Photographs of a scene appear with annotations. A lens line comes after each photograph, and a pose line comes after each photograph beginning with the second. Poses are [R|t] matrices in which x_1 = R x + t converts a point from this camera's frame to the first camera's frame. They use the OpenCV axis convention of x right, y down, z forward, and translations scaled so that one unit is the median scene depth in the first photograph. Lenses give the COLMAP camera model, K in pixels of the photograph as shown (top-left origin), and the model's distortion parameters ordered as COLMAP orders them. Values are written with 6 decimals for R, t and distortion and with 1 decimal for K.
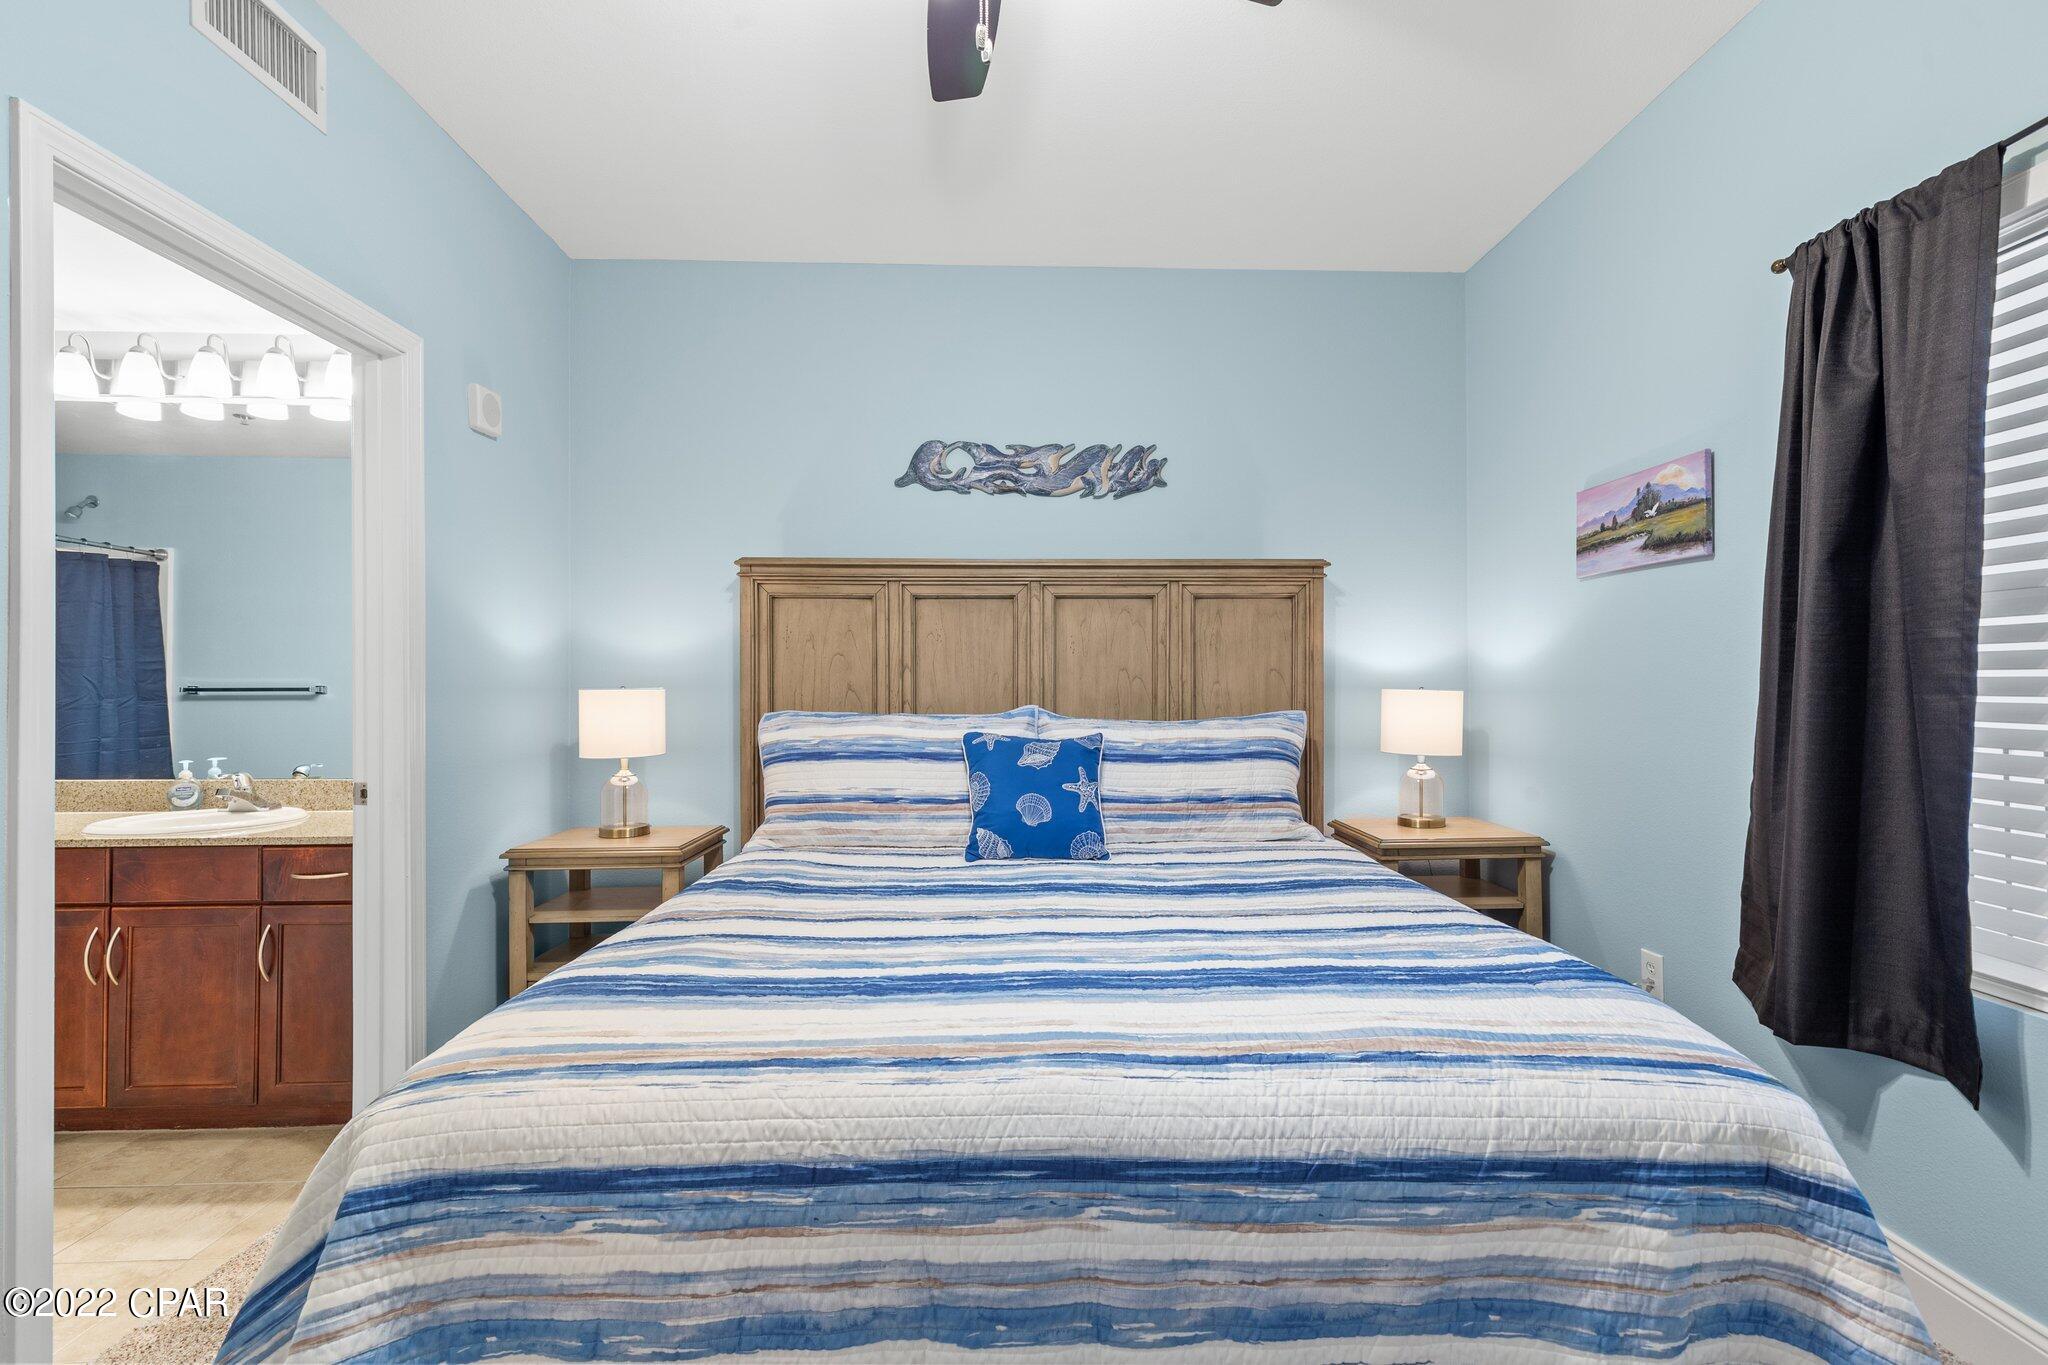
lens RADIAL K [[923.1, 0, 1030.3], [0, 923.1, 678.9], [0, 0, 1]] dist [0.006144, -0.000015]
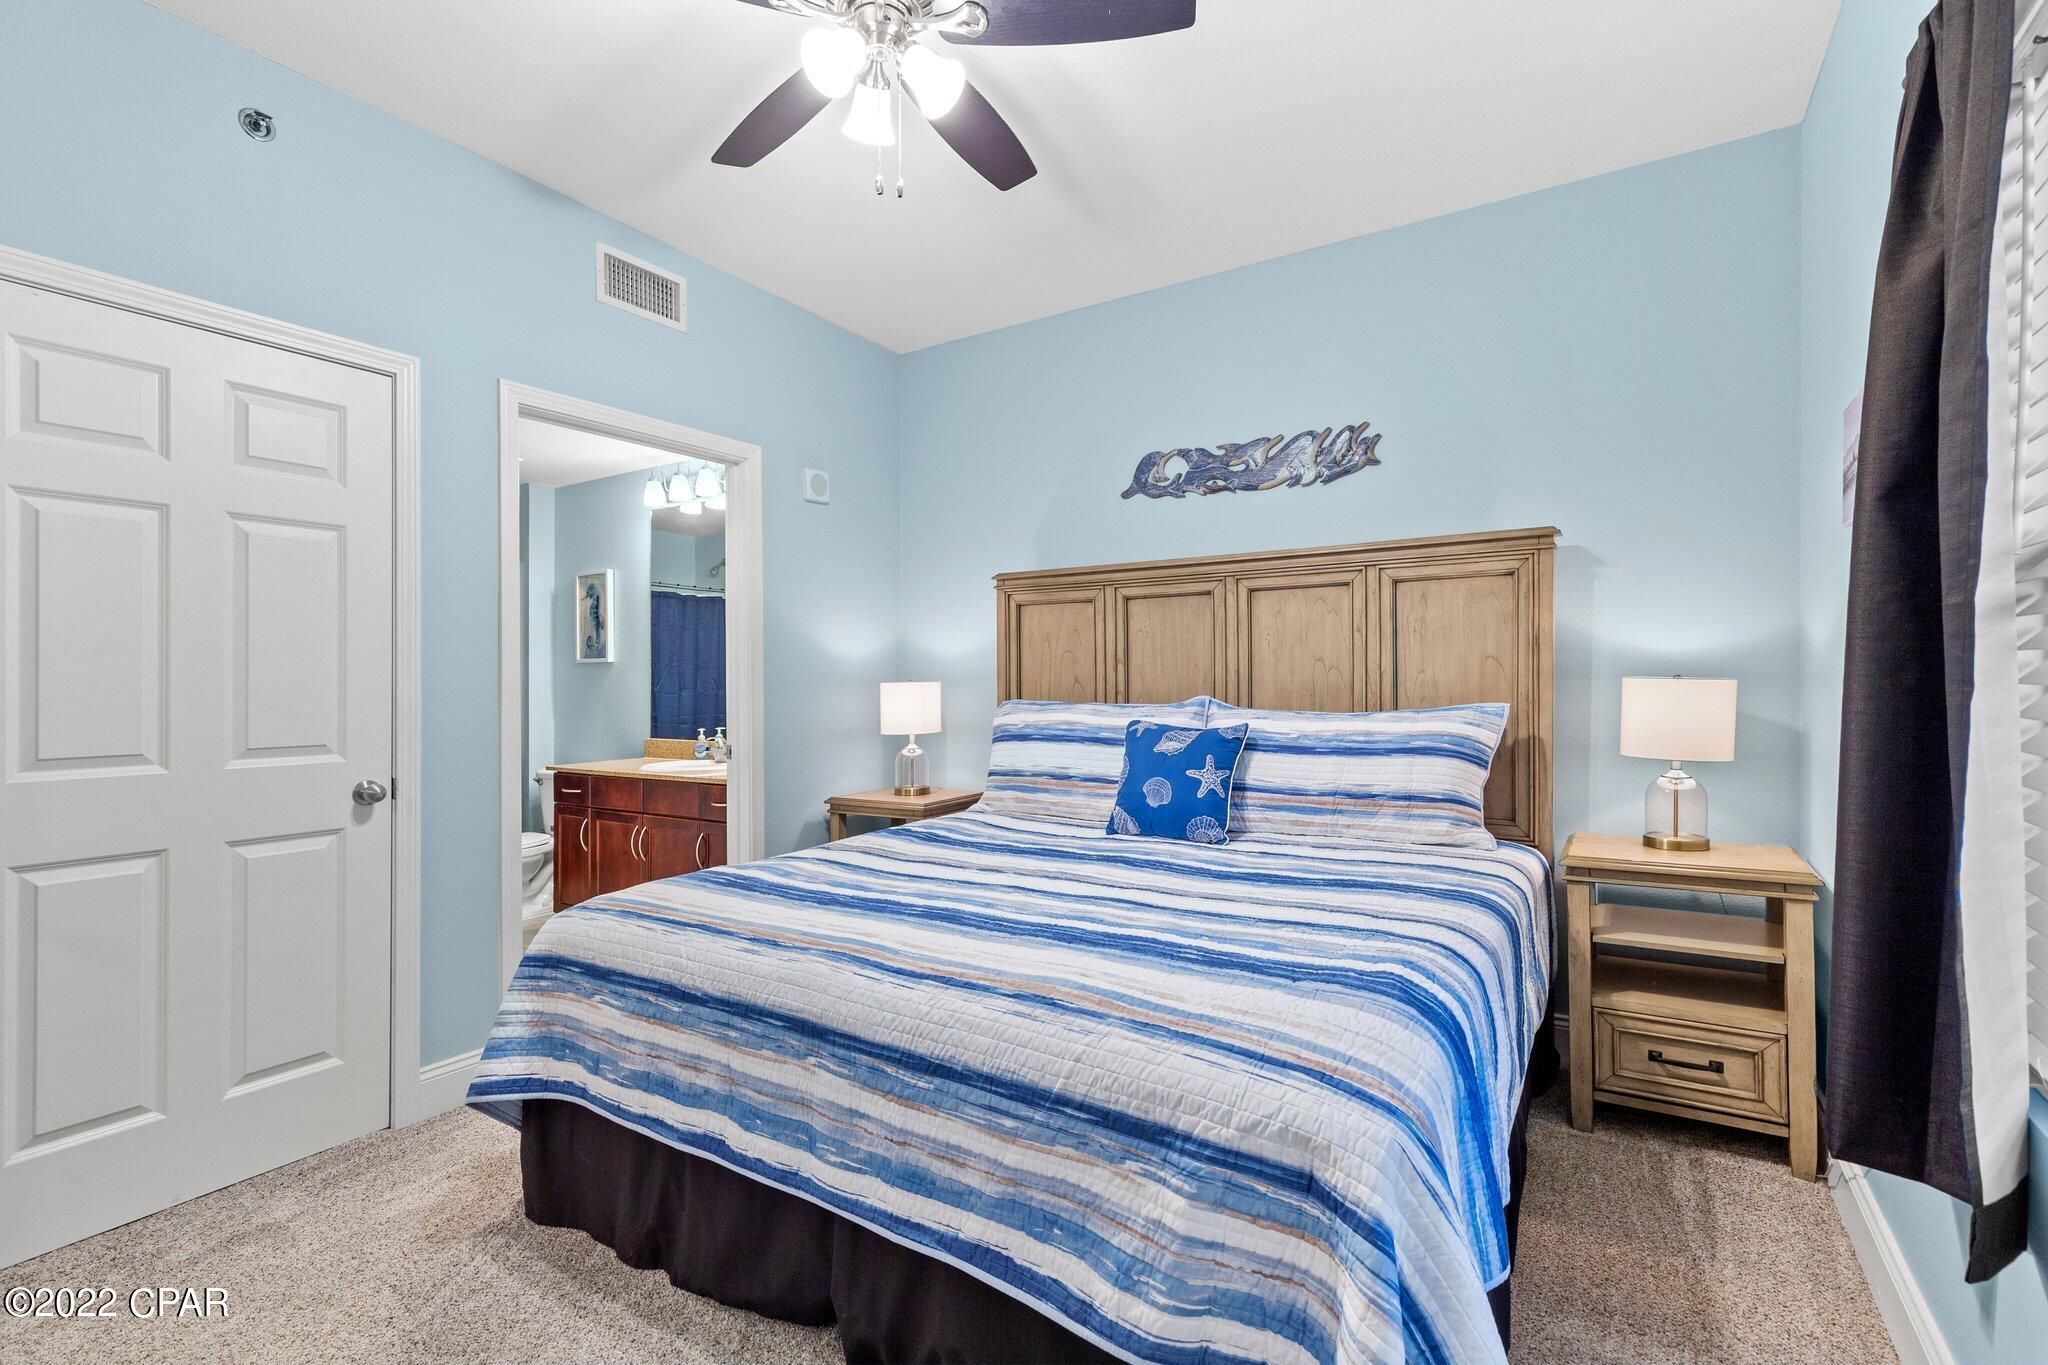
lens RADIAL K [[924.8, 0, 1027.5], [0, 924.8, 683.4], [0, 0, 1]] dist [0.007543, -0.000337]
pose [[0.823672, -0.003782, -0.567054, 0.496705], [0.012533, 0.999855, 0.011536, -0.000445], [0.566929, -0.016608, 0.823600, 0.021246]]
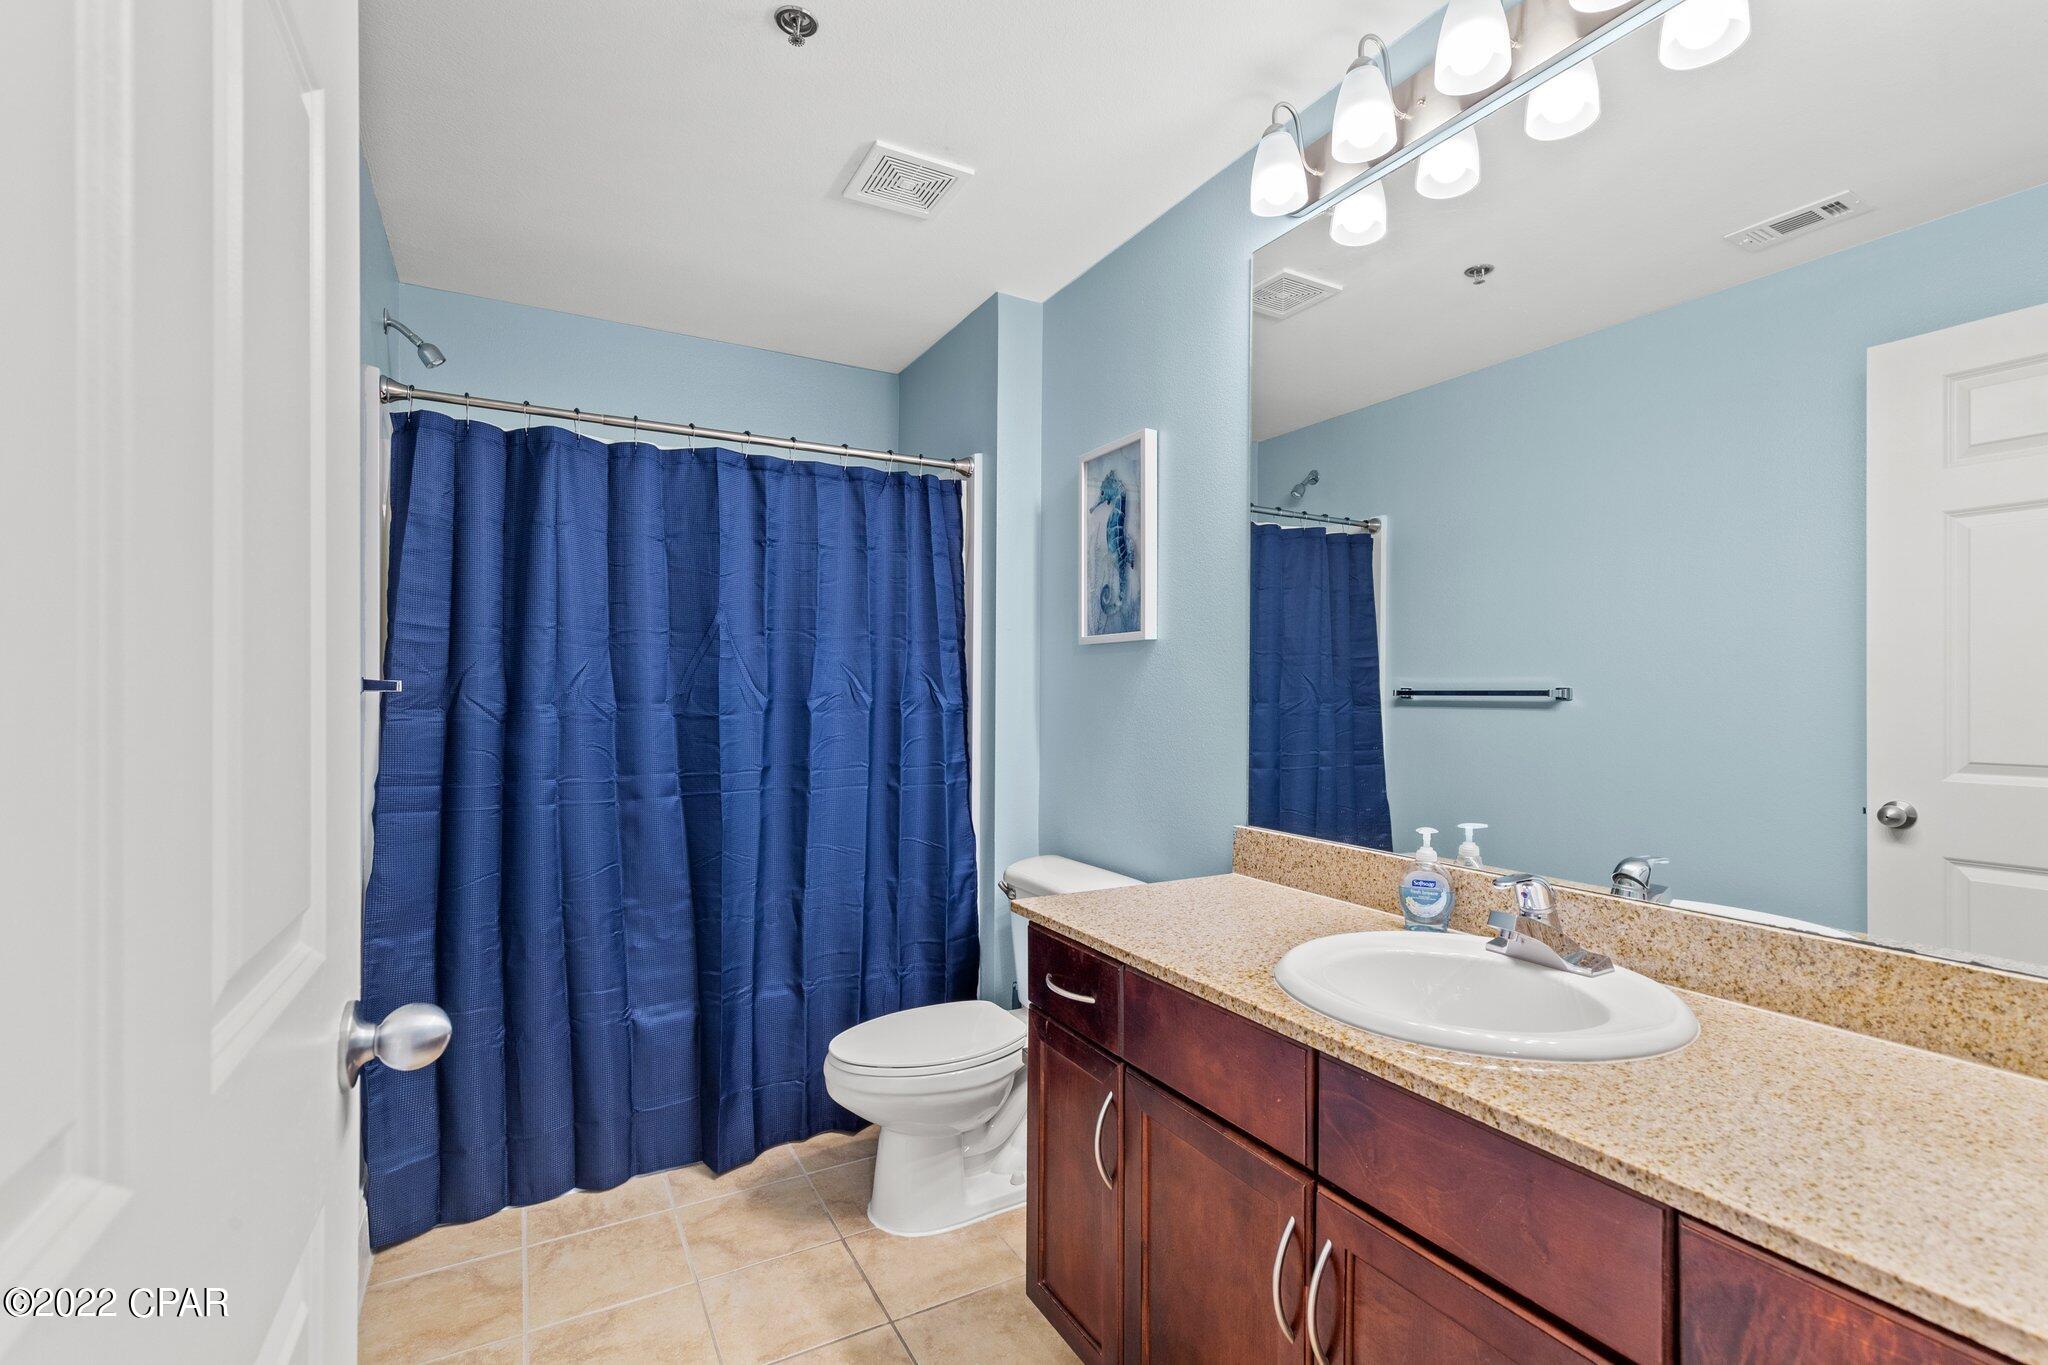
lens RADIAL K [[940.2, 0, 1034.1], [0, 940.2, 691.0], [0, 0, 1]] dist [0.004060, 0.000104]
pose [[0.462665, 0.002330, -0.886530, -0.617504], [0.004731, 0.999976, 0.005097, 0.008285], [0.886521, -0.006552, 0.462643, 0.636298]]
